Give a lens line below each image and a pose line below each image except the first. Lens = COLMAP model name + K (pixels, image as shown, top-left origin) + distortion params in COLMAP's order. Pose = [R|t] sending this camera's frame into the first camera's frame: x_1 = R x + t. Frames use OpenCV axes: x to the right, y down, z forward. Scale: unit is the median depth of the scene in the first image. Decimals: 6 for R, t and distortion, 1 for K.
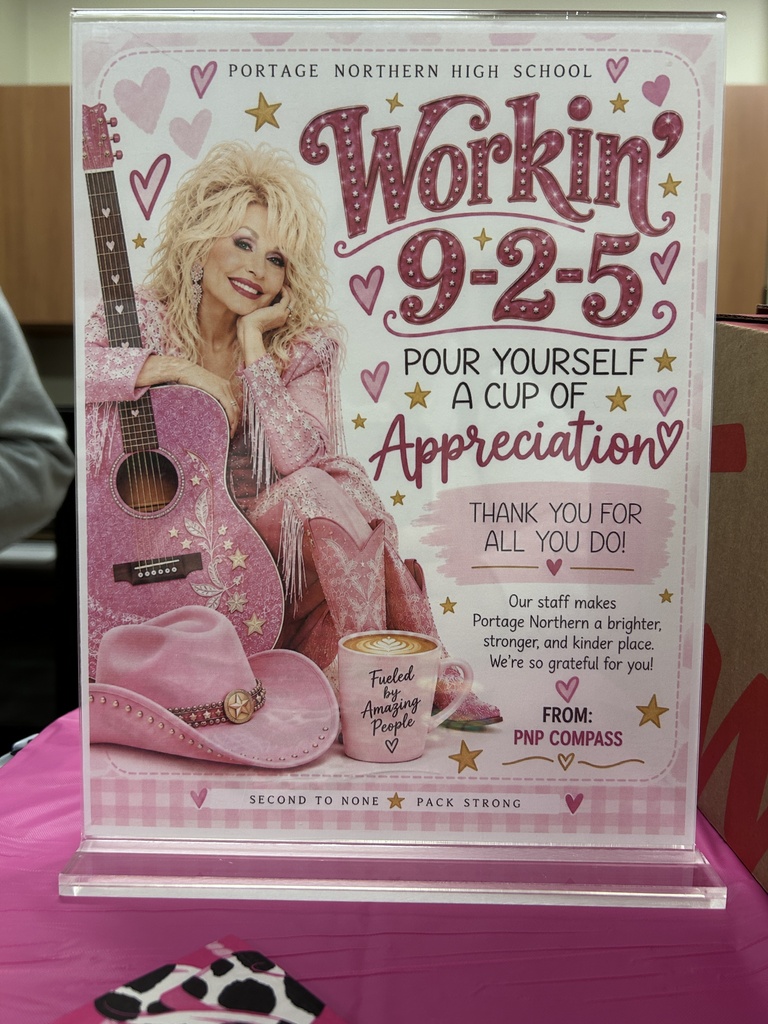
lens RADIAL K [[768.0, 0, 384.0], [0, 768.0, 511.9], [0, 0, 1]] dist [-0.003236, -0.000225]
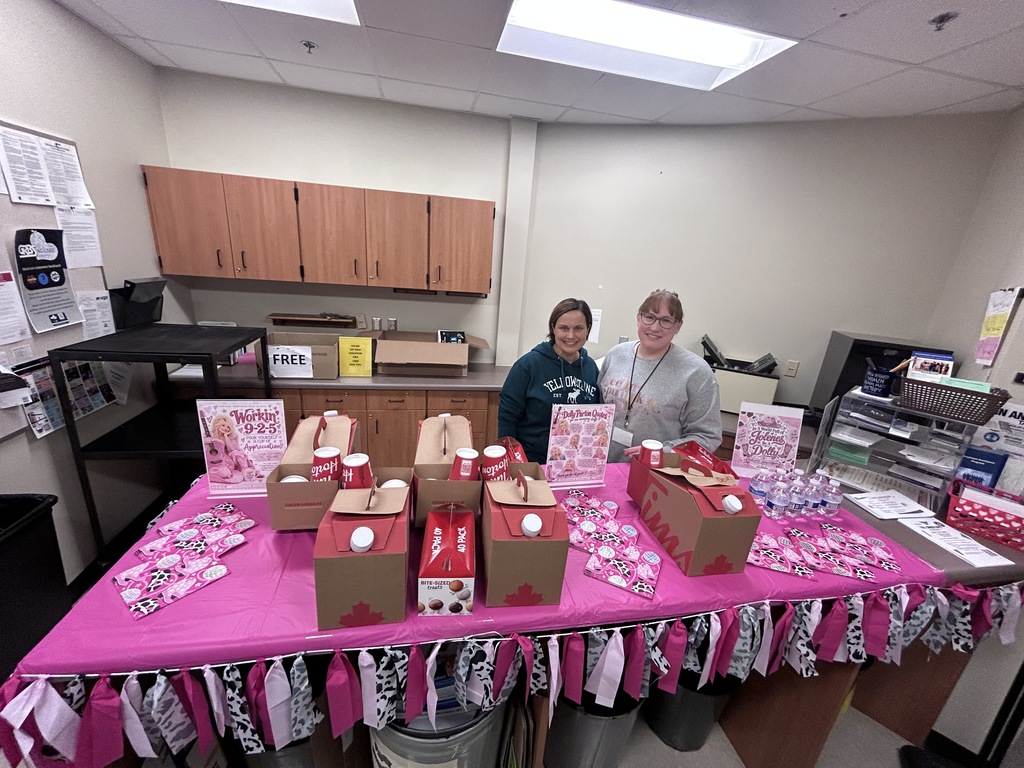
lens RADIAL K [[417.3, 0, 514.7], [0, 417.3, 385.5], [0, 0, 1]] dist [0.000079, 0.000022]
pose [[0.975715, -0.007141, 0.218927, 1.904308], [-0.039873, 0.976979, 0.209575, -1.840959], [-0.215383, -0.213215, 0.952969, -3.886089]]
